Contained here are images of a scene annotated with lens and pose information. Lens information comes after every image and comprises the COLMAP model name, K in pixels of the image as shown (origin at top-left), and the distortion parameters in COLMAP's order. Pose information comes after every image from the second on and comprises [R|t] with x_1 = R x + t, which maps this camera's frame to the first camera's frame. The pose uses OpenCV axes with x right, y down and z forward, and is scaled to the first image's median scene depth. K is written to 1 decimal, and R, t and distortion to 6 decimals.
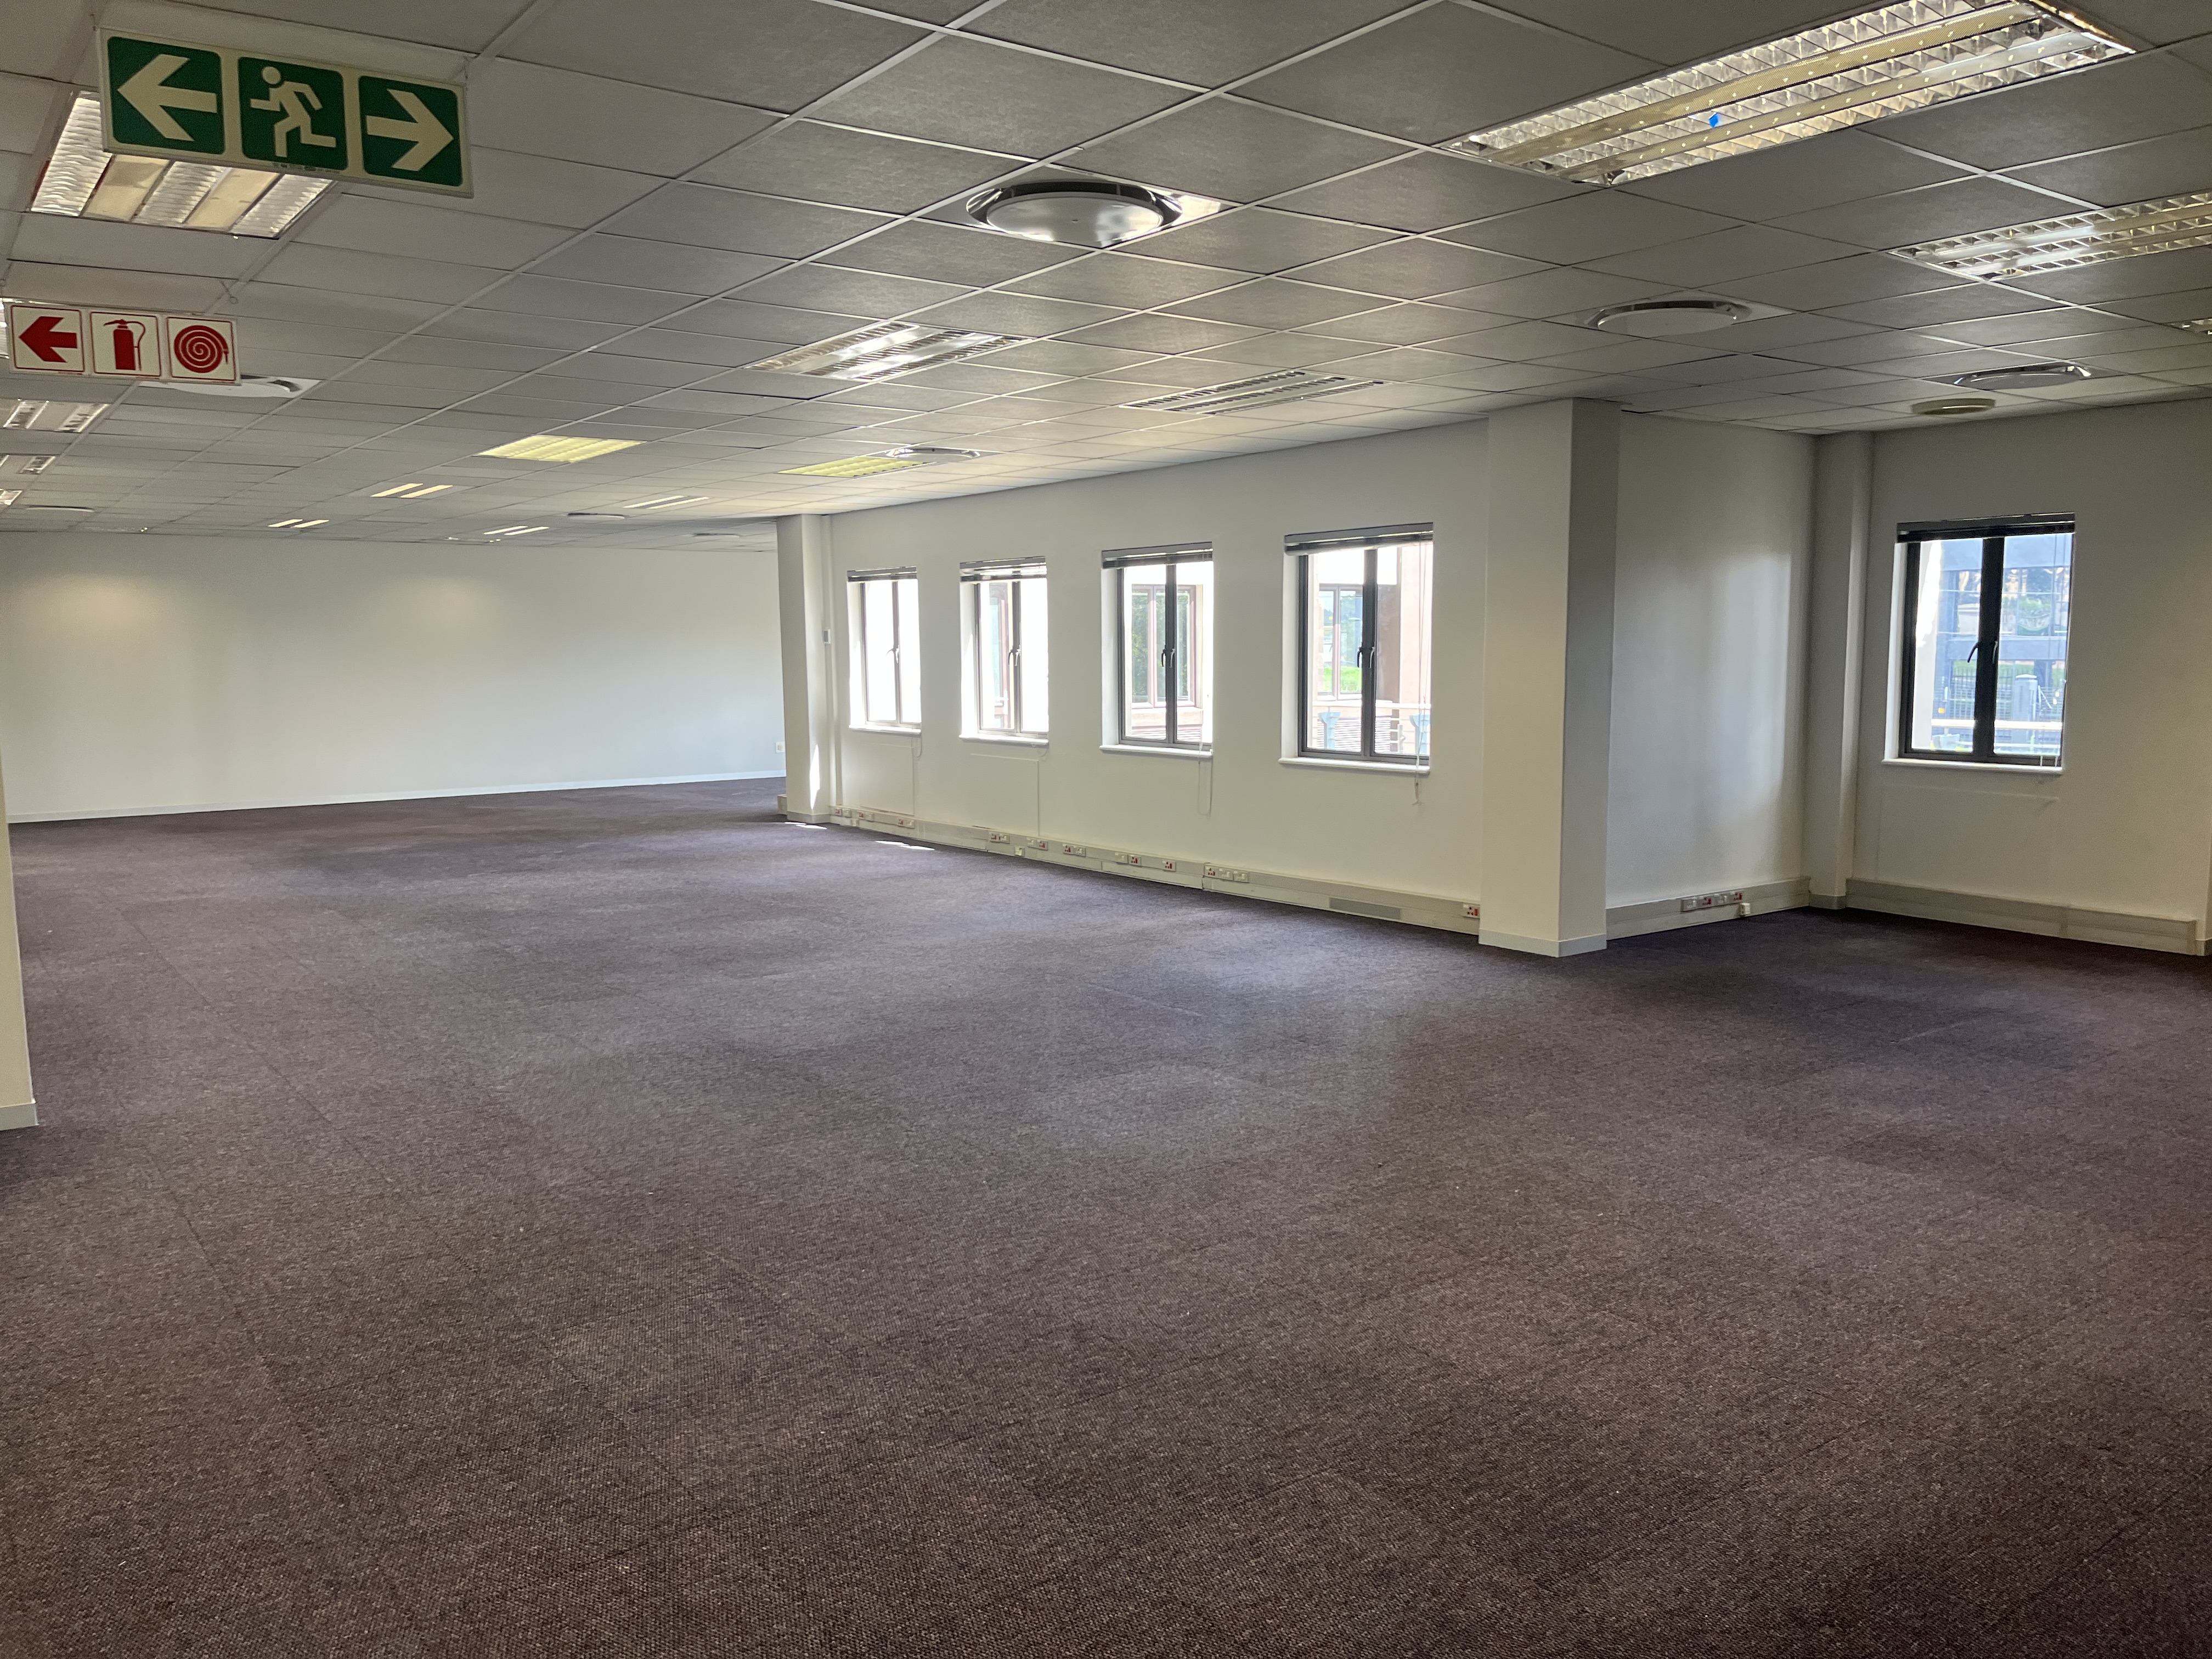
lens RADIAL K [[1665.0, 0, 1126.1], [0, 1665.0, 831.5], [0, 0, 1]] dist [0.074040, -0.111974]
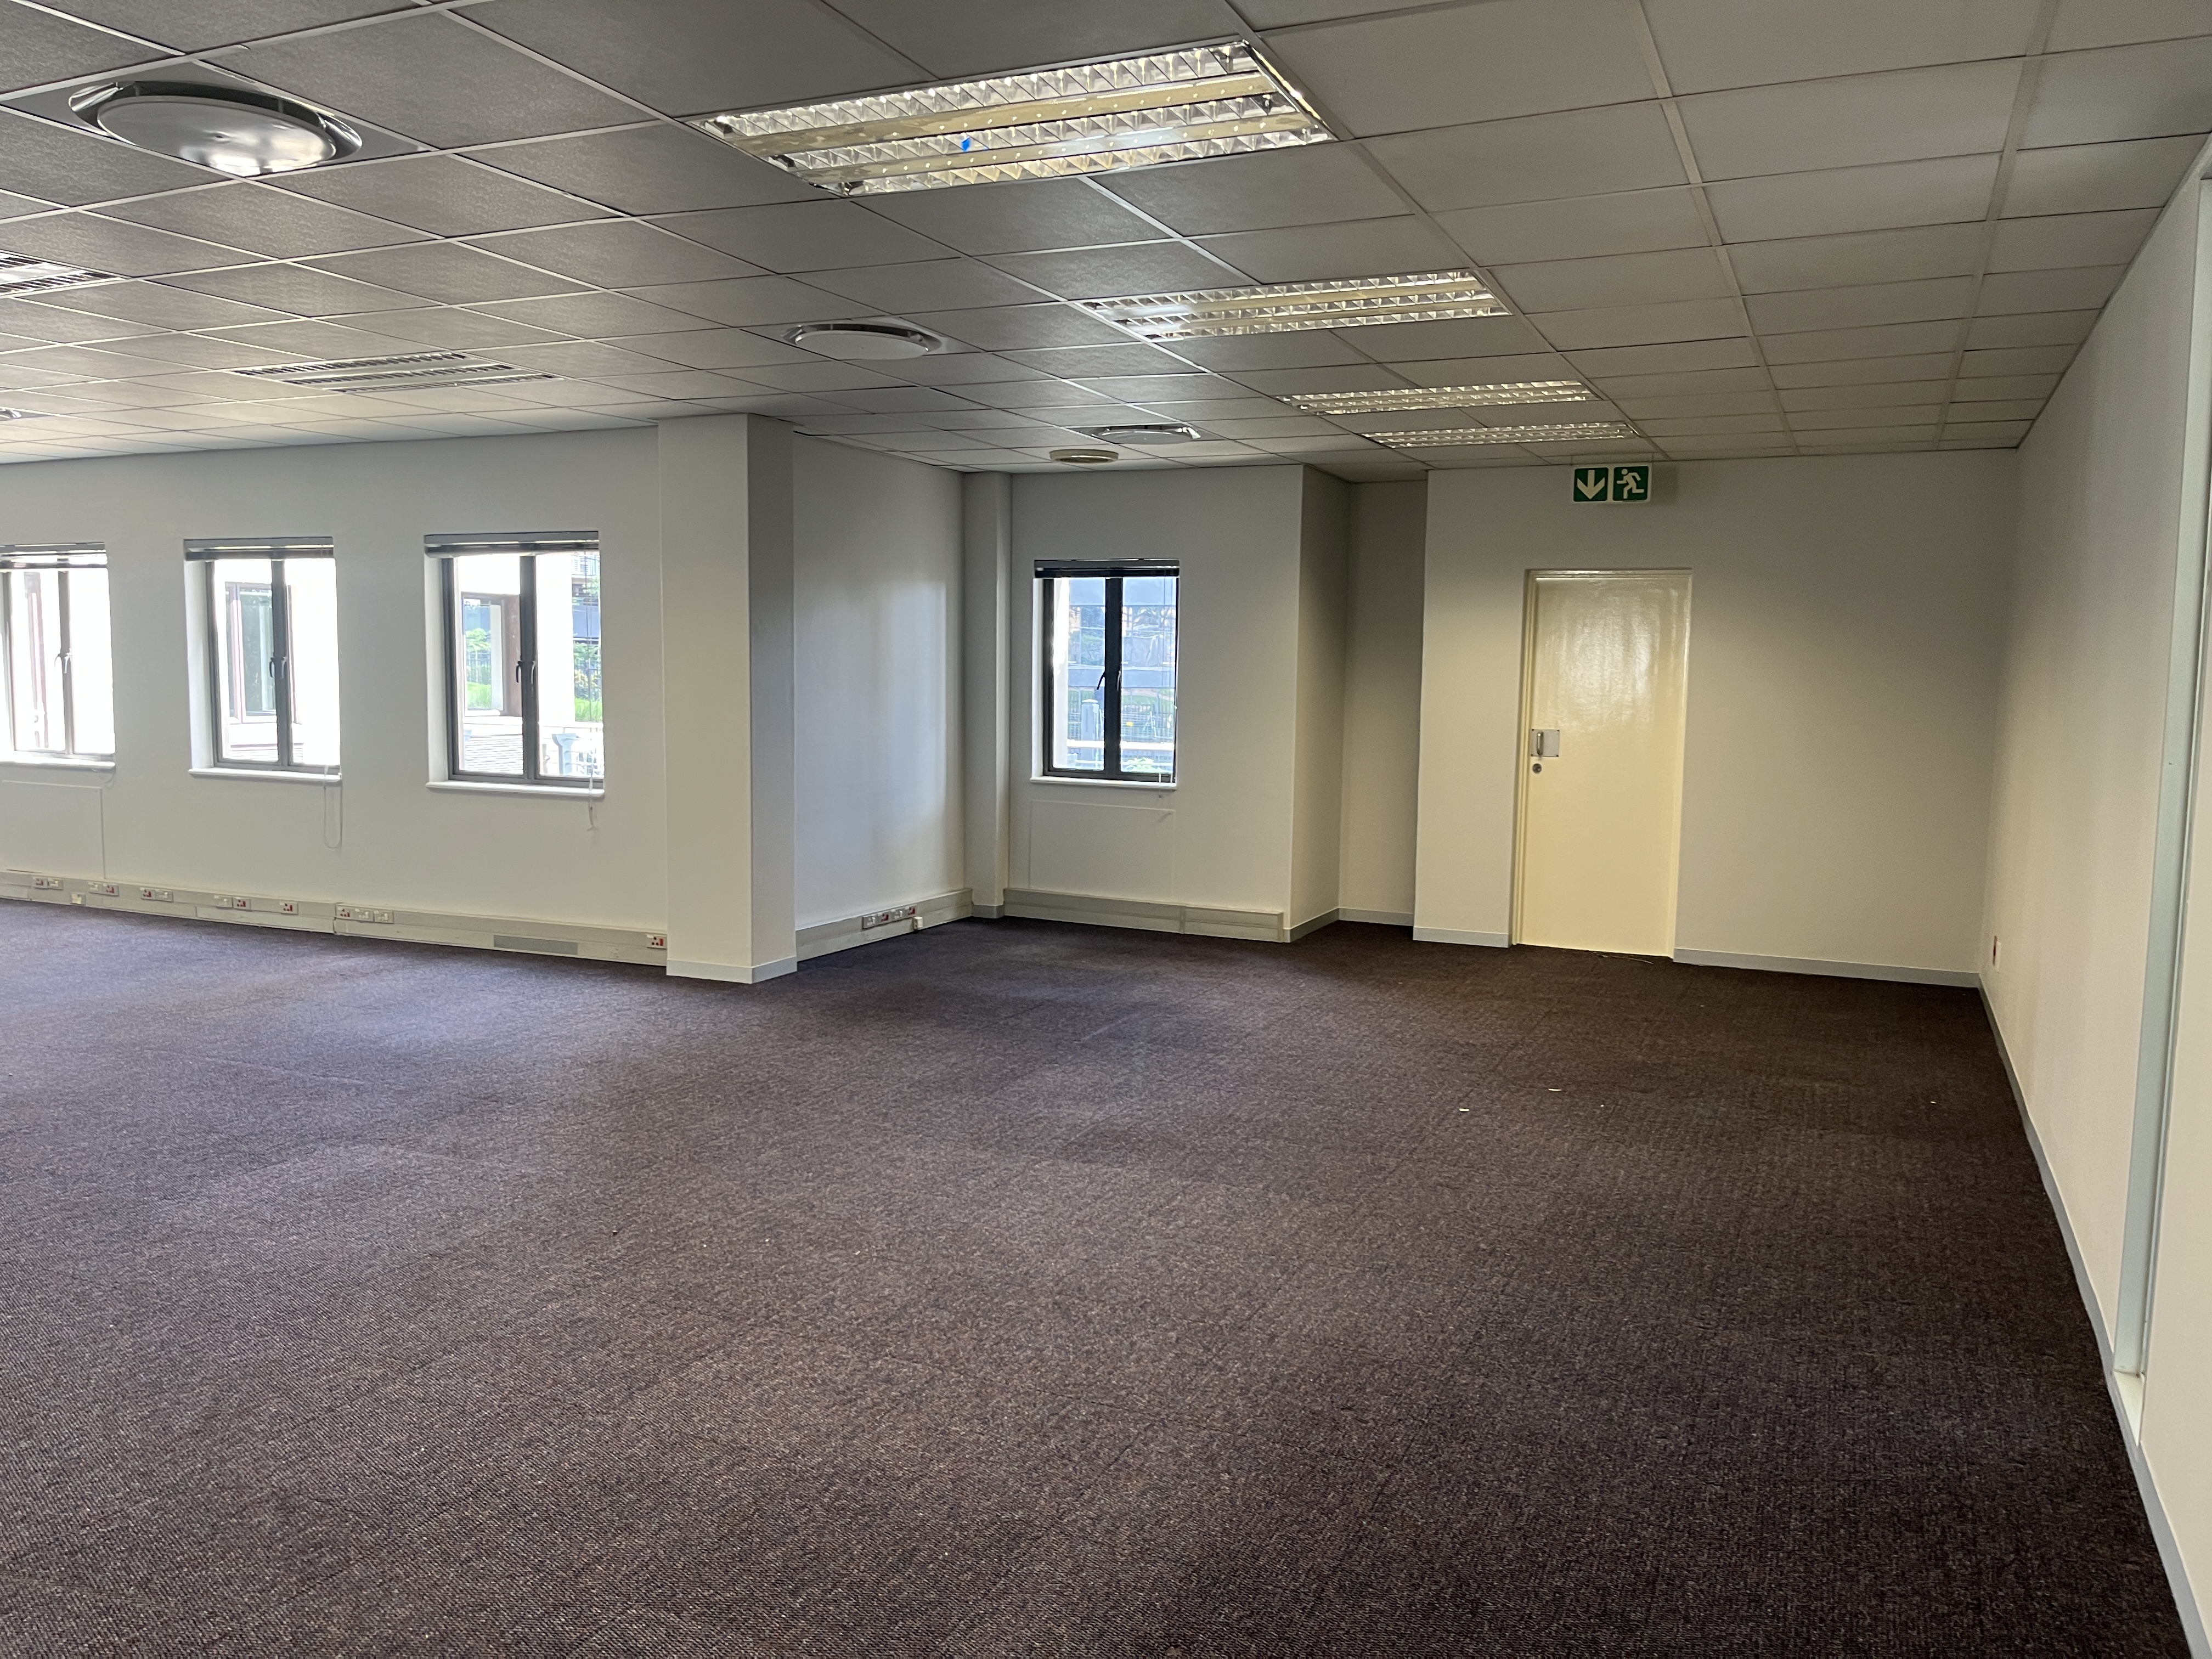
lens RADIAL K [[1671.0, 0, 1094.3], [0, 1671.0, 830.1], [0, 0, 1]] dist [0.059456, -0.094534]
pose [[0.878445, -0.026838, 0.477090, -0.038638], [0.032184, 0.999477, -0.003035, -0.006378], [-0.476759, 0.018021, 0.878849, 0.053787]]
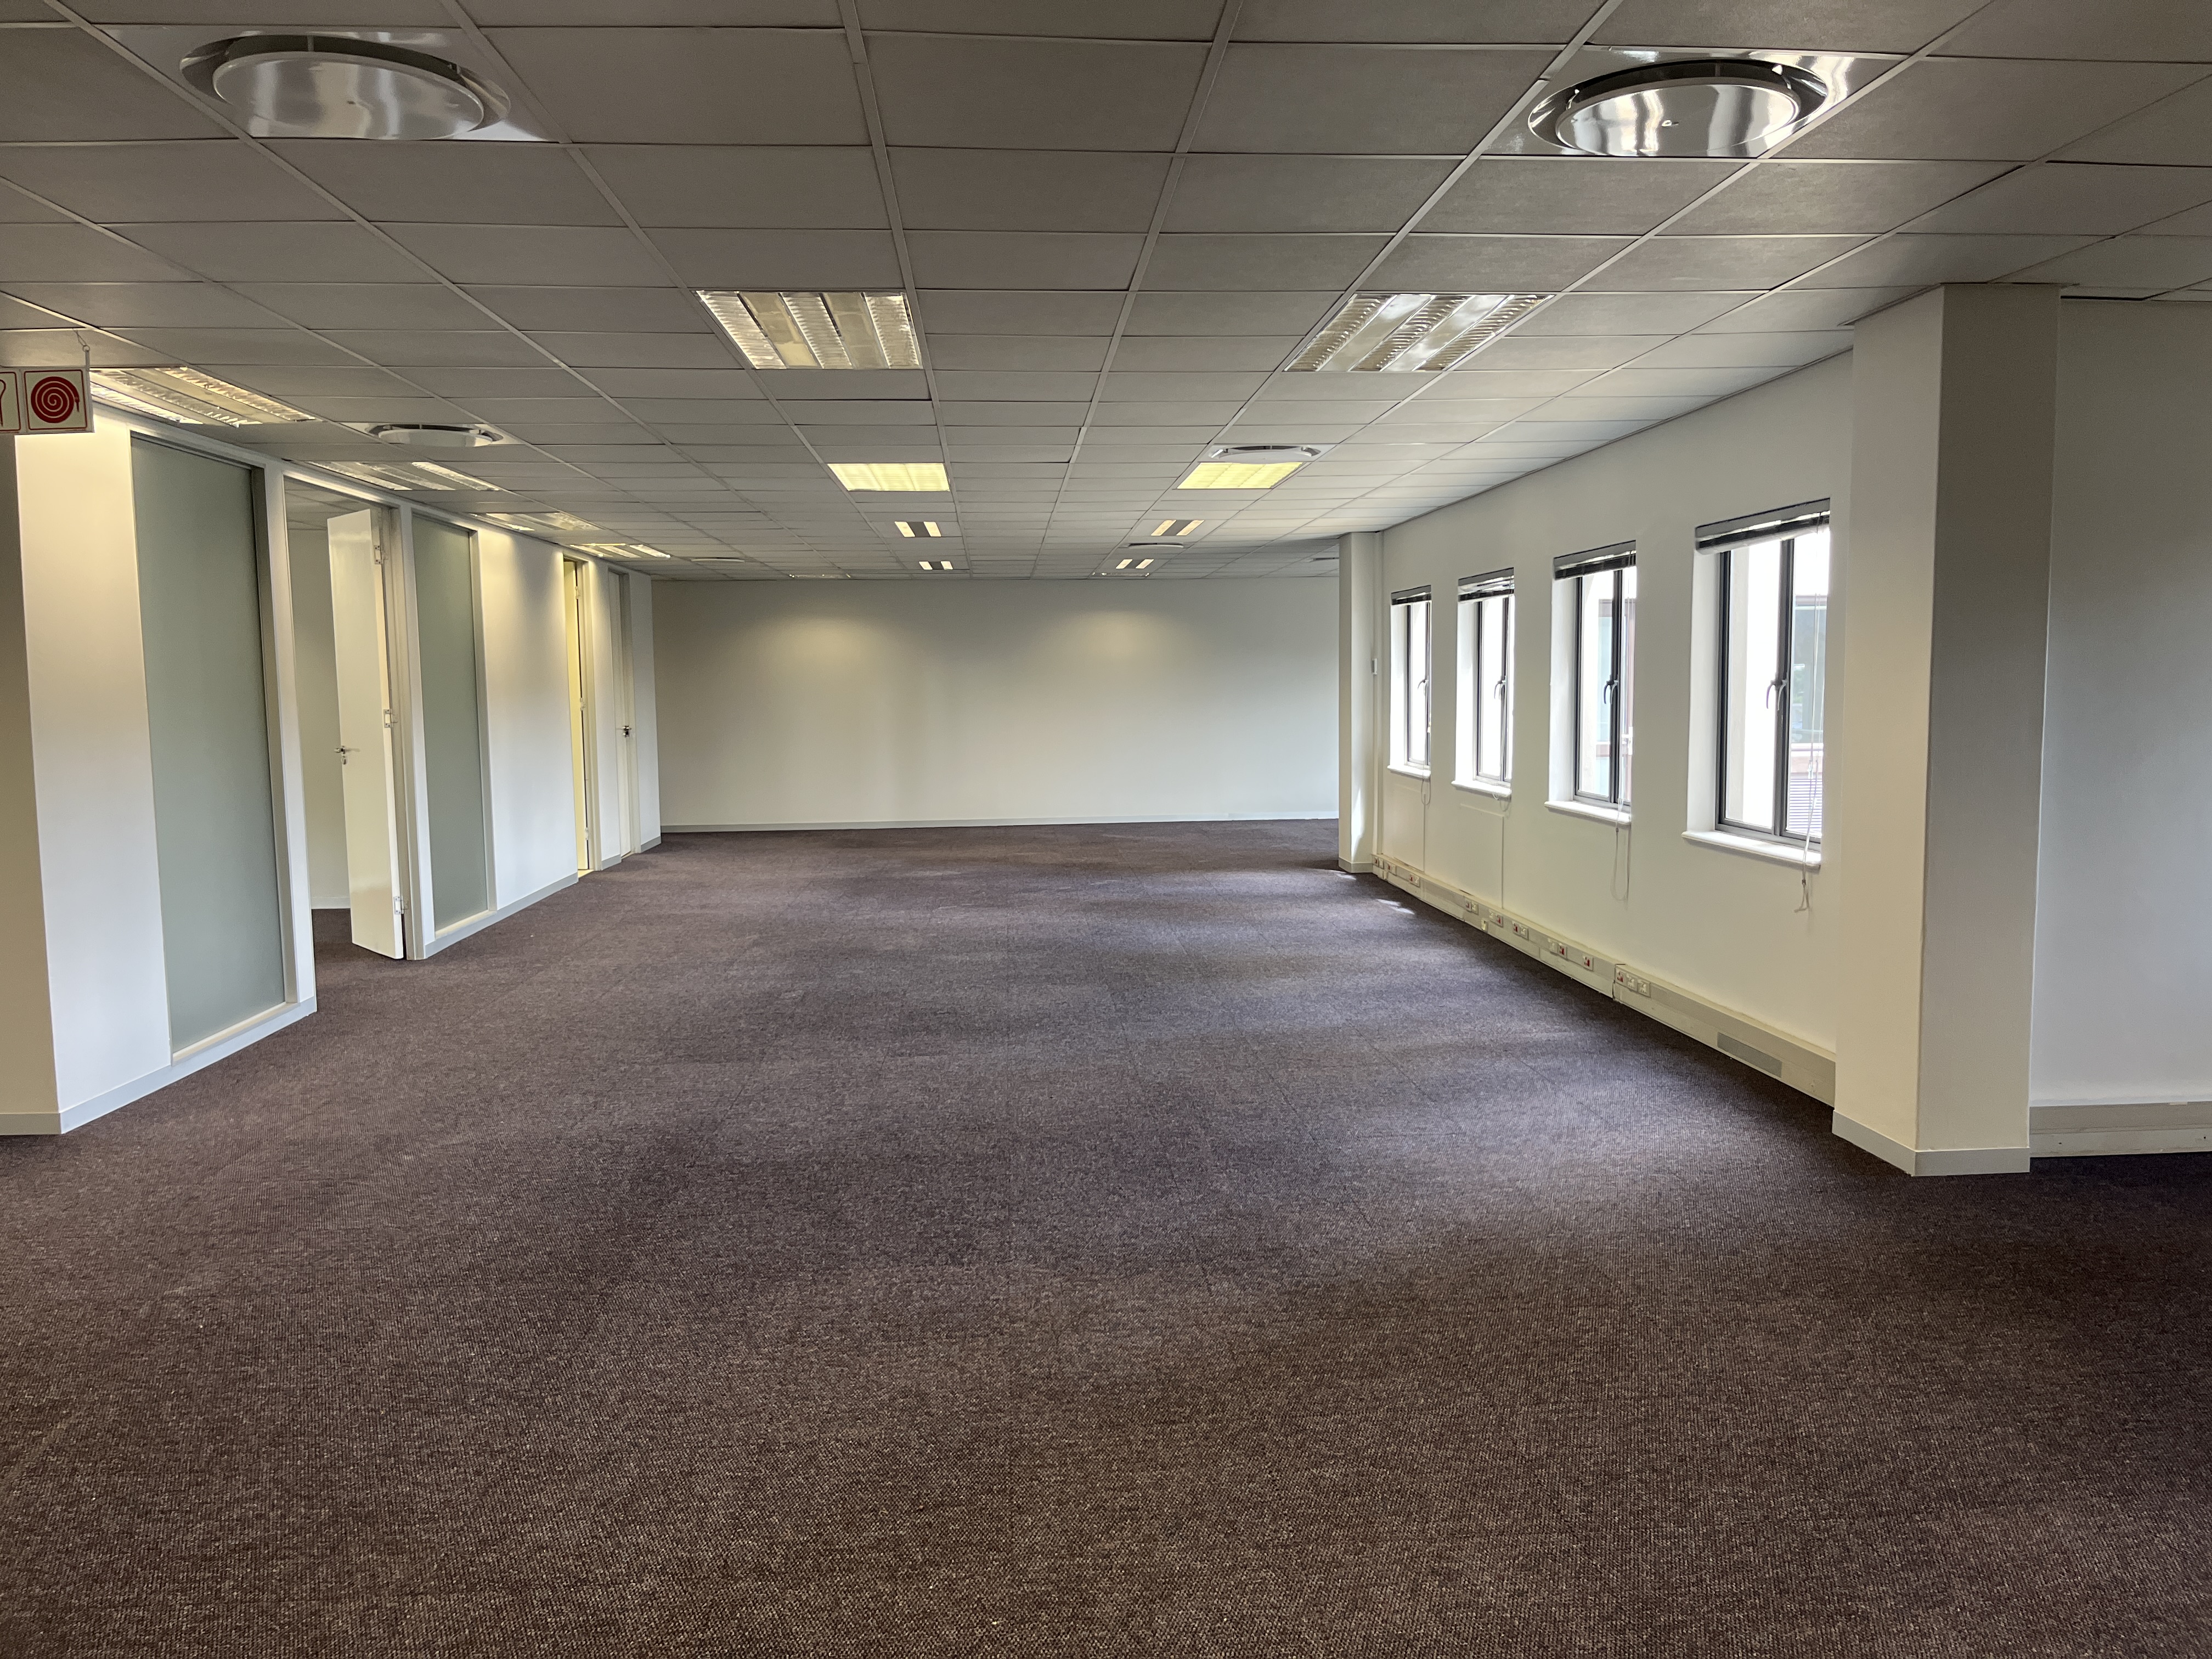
lens RADIAL K [[1677.4, 0, 1106.0], [0, 1677.4, 829.5], [0, 0, 1]] dist [0.011395, 0.002733]
pose [[0.844814, 0.044814, -0.533180, 0.424600], [-0.053228, 0.998582, -0.000409, -0.048767], [0.532406, 0.028726, 0.846002, 0.383073]]
